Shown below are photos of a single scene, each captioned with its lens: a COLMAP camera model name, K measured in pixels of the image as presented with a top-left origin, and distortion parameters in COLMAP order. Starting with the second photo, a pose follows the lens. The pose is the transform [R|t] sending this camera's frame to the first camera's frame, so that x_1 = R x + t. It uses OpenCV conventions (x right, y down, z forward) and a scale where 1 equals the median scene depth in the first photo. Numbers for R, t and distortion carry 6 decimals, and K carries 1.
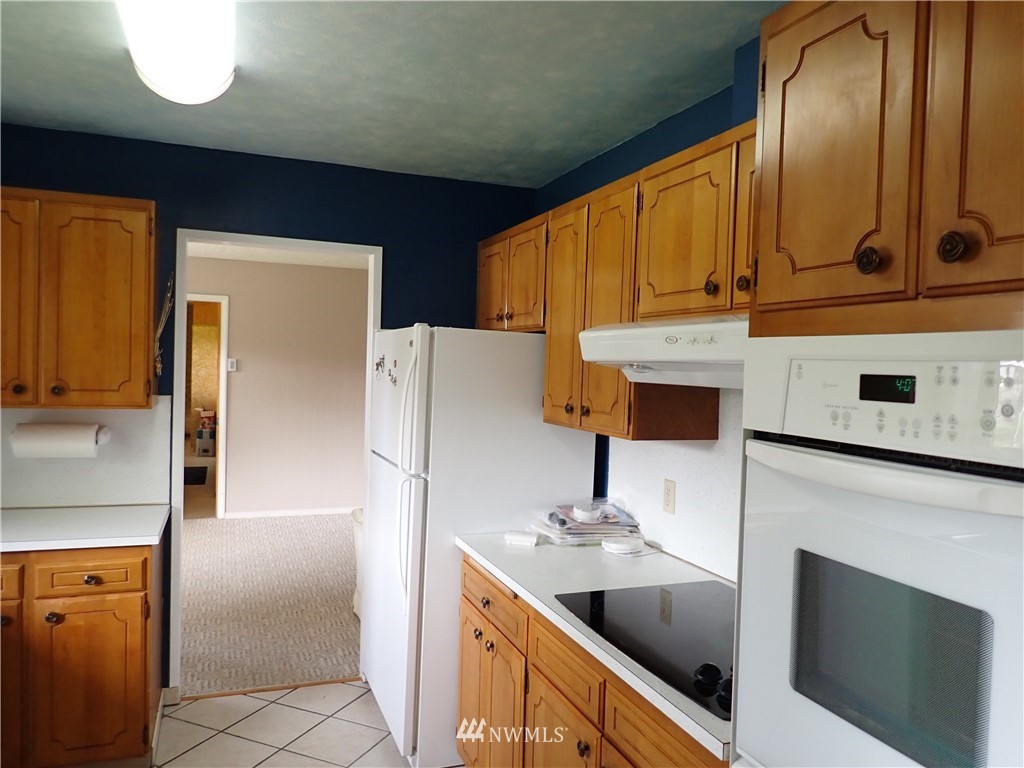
lens RADIAL K [[763.2, 0, 516.6], [0, 763.2, 385.1], [0, 0, 1]] dist [0.013591, -0.013109]
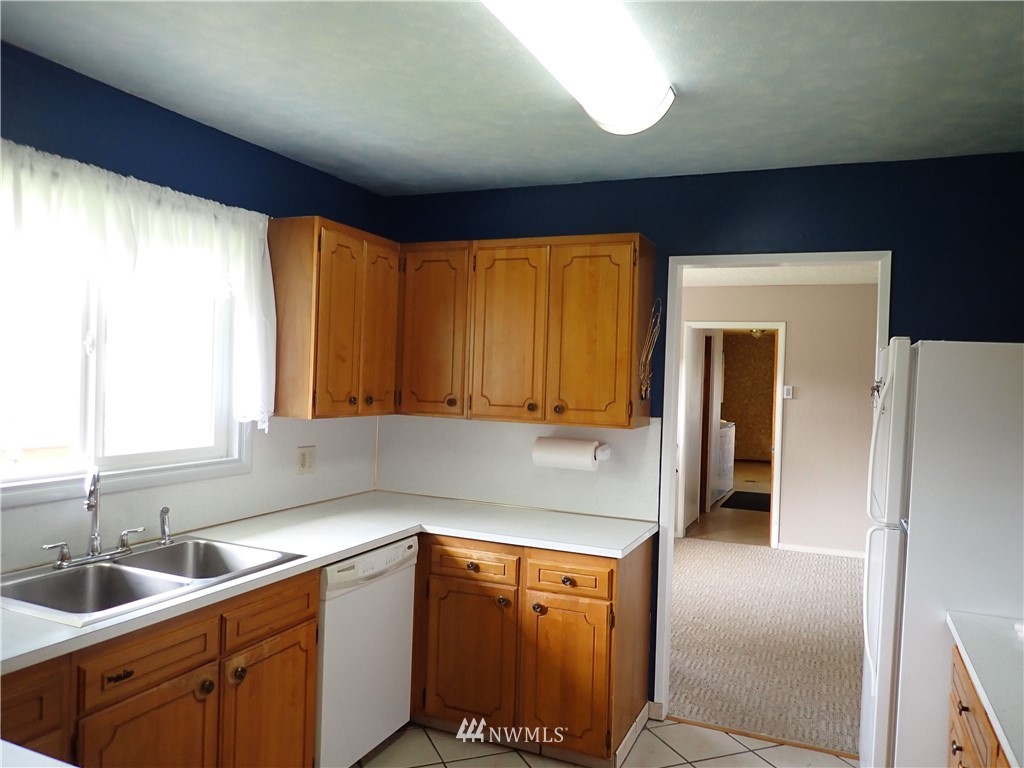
lens RADIAL K [[763.2, 0, 513.9], [0, 763.2, 385.7], [0, 0, 1]] dist [0.013591, -0.013109]
pose [[0.715365, 0.002139, -0.698747, 0.142071], [-0.029167, 0.999215, -0.026802, 0.004077], [0.698142, 0.039553, 0.714866, 0.130601]]
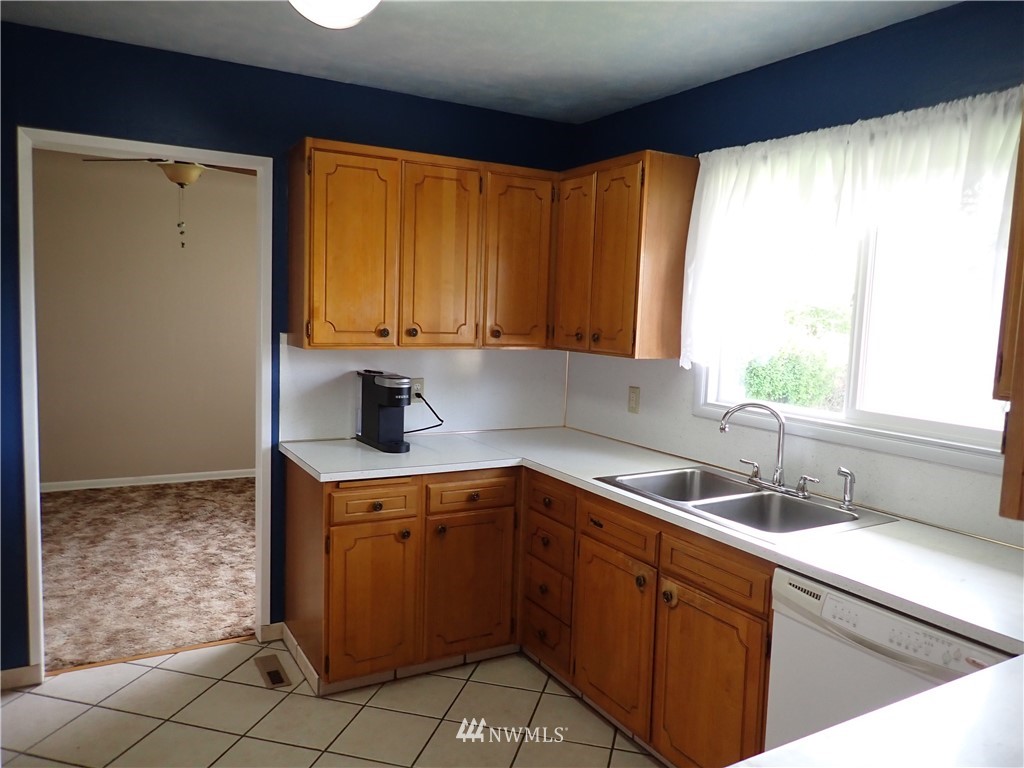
lens RADIAL K [[763.2, 0, 511.6], [0, 763.2, 383.3], [0, 0, 1]] dist [0.013591, -0.013109]
pose [[-0.986768, -0.043577, -0.156175, -0.587505], [-0.062839, 0.990709, 0.120607, -0.064805], [0.149468, 0.128825, -0.980338, 2.042875]]
